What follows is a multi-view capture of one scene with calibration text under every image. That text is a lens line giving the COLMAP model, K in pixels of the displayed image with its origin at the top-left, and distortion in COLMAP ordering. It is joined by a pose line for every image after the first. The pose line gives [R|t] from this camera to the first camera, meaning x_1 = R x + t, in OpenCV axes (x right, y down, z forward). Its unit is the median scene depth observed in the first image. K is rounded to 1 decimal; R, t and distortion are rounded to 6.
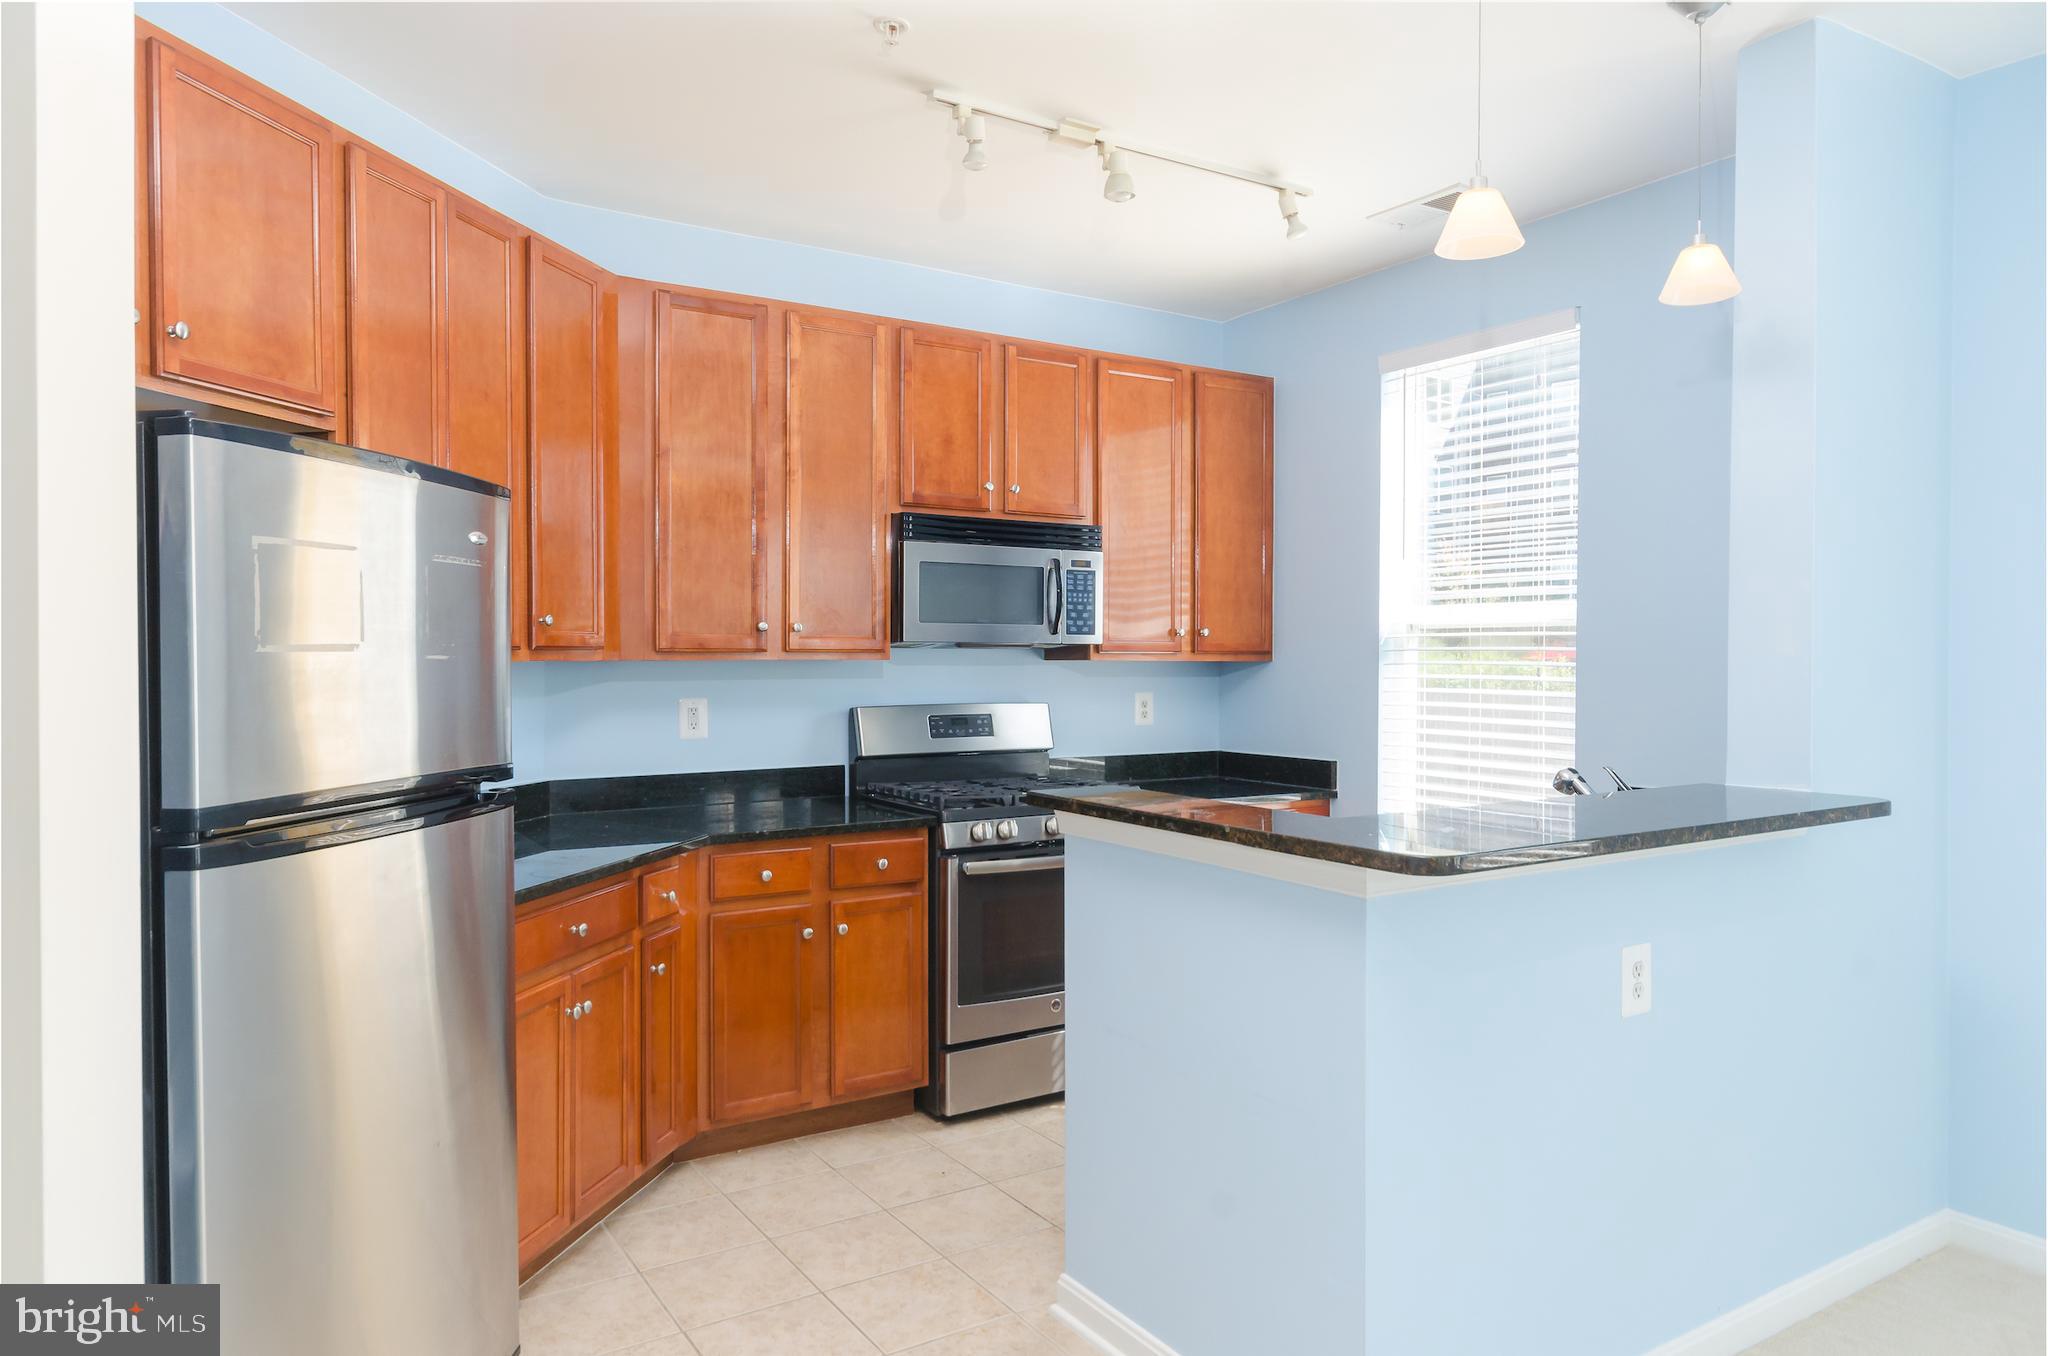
lens RADIAL K [[1321.5, 0, 1024.0], [0, 1321.5, 678.0], [0, 0, 1]] dist [-0.005774, 0.002037]
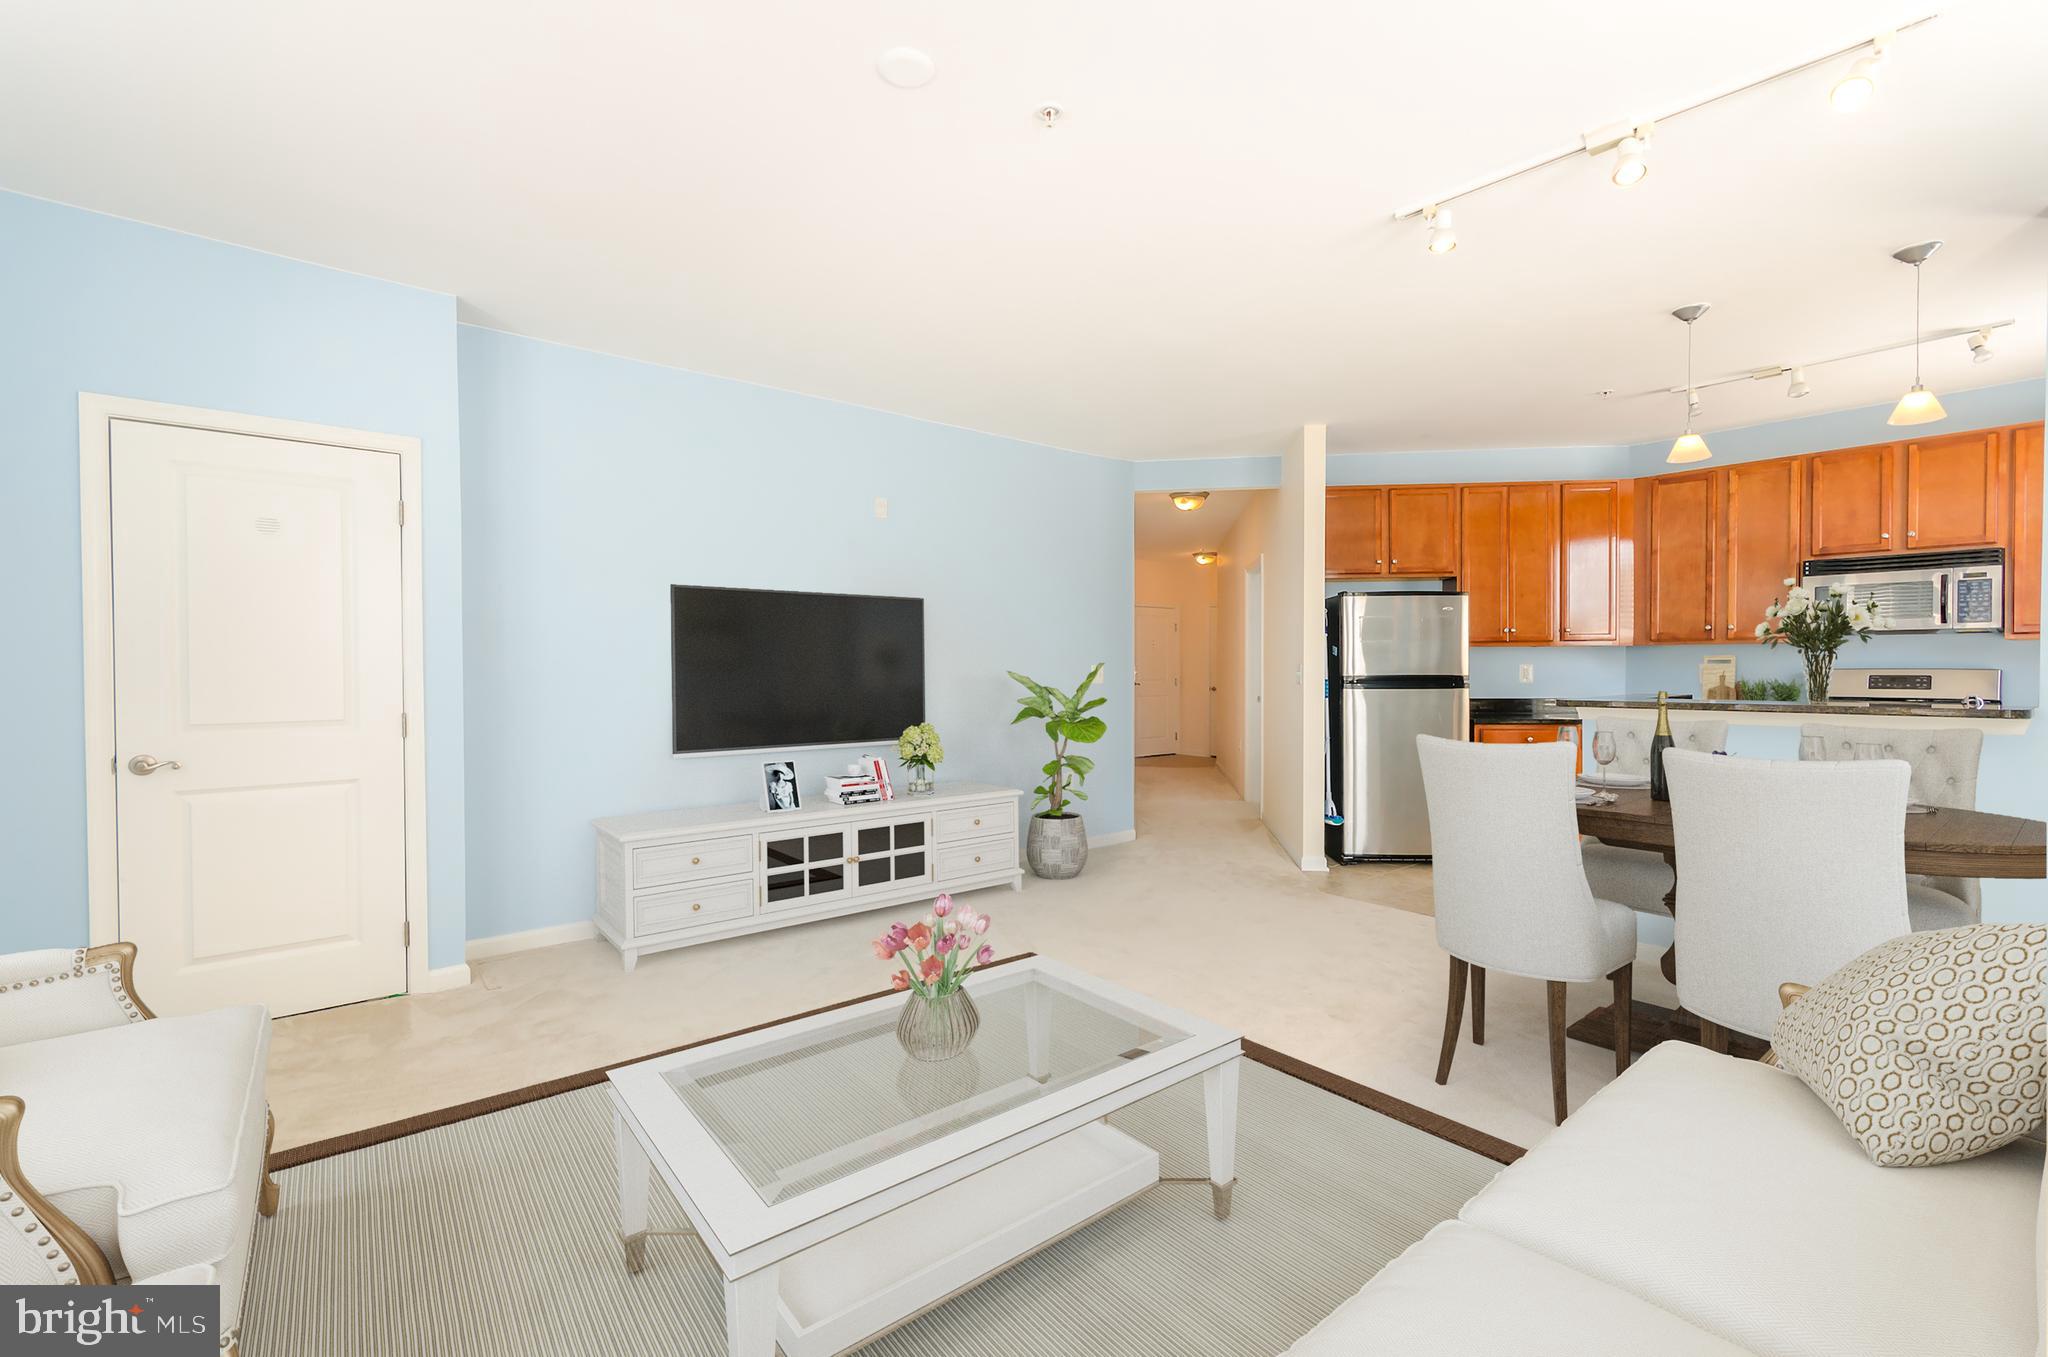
lens RADIAL K [[886.7, 0, 1024.0], [0, 886.7, 678.5], [0, 0, 1]] dist [-0.002714, -0.000082]
pose [[0.099584, 0.013567, -0.994937, 1.084480], [-0.012689, 0.999843, 0.012364, 0.037827], [0.994948, 0.011393, 0.099741, -0.204311]]
